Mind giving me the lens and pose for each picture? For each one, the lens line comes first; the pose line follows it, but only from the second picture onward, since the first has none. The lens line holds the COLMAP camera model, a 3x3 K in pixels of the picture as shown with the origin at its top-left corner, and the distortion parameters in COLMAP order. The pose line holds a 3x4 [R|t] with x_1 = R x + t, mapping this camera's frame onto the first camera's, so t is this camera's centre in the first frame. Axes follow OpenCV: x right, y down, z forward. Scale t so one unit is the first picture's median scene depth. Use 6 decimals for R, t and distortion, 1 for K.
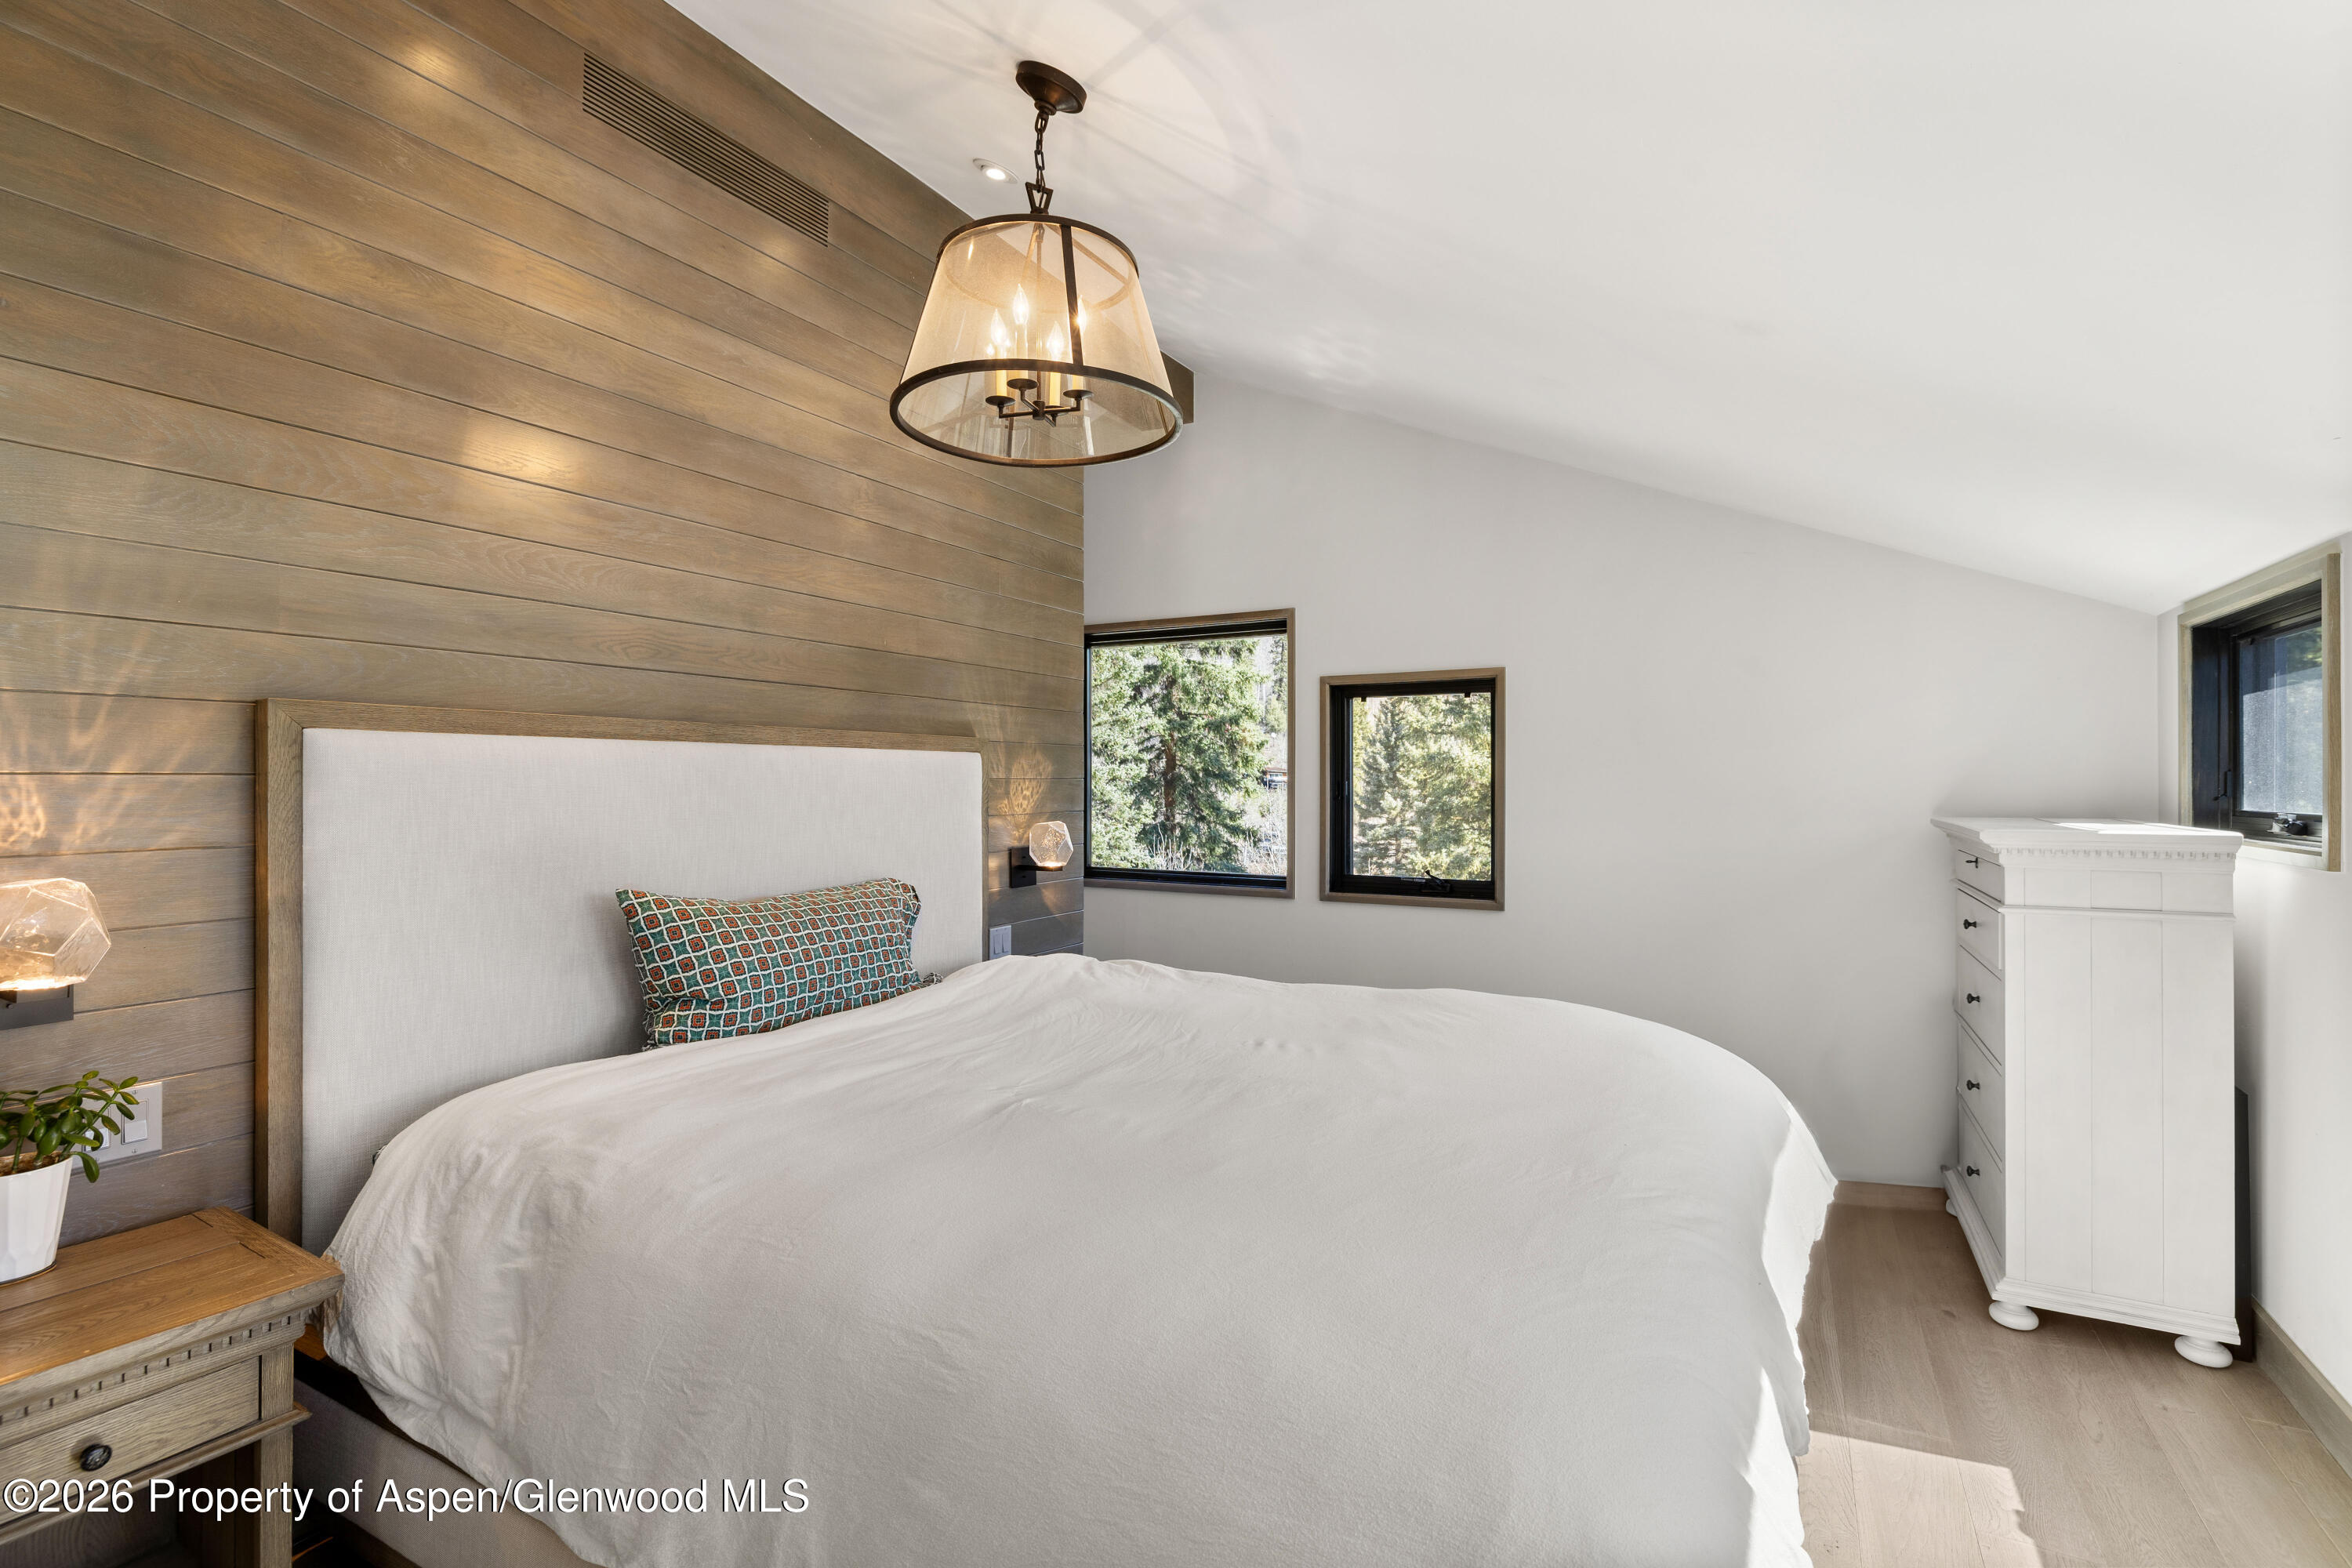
lens RADIAL K [[1061.1, 0, 1188.4], [0, 1061.1, 769.5], [0, 0, 1]] dist [-0.005520, -0.000655]
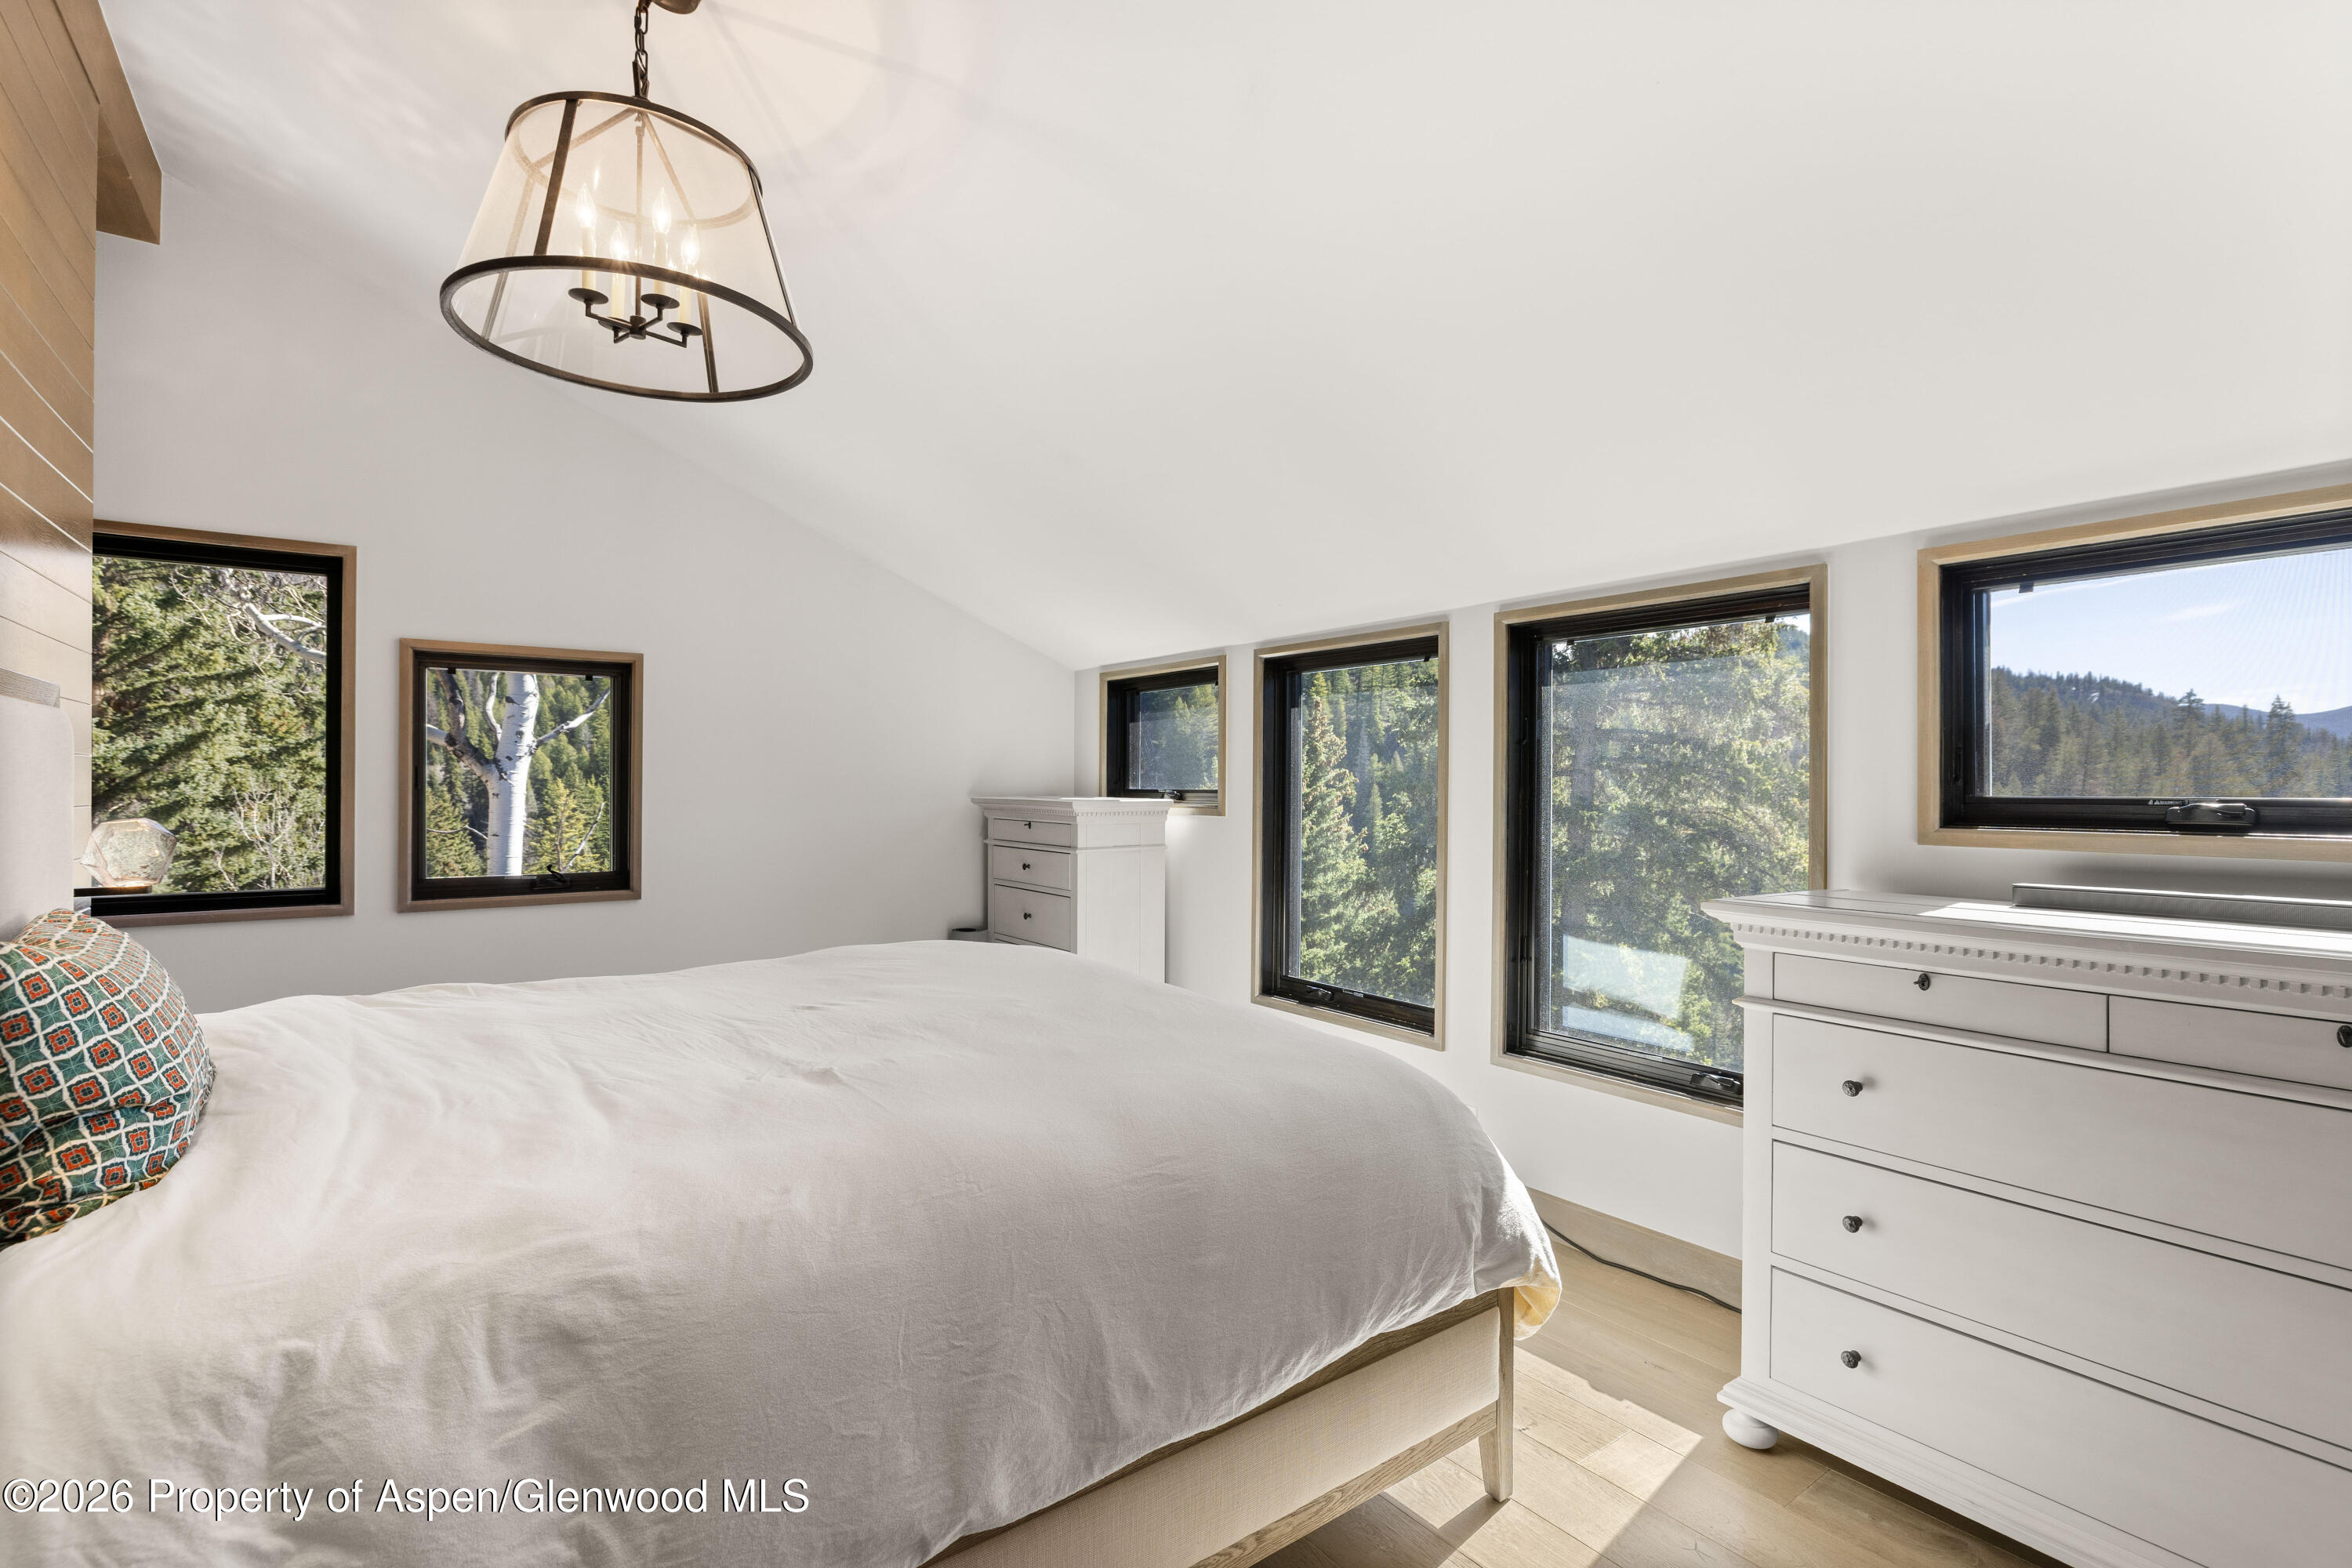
lens RADIAL K [[1076.1, 0, 1175.2], [0, 1076.1, 775.8], [0, 0, 1]] dist [-0.001110, -0.000267]
pose [[0.424213, 0.008003, 0.905527, -0.760572], [-0.012346, 0.999919, -0.003053, 0.027301], [-0.905478, -0.009885, 0.424277, 0.222119]]
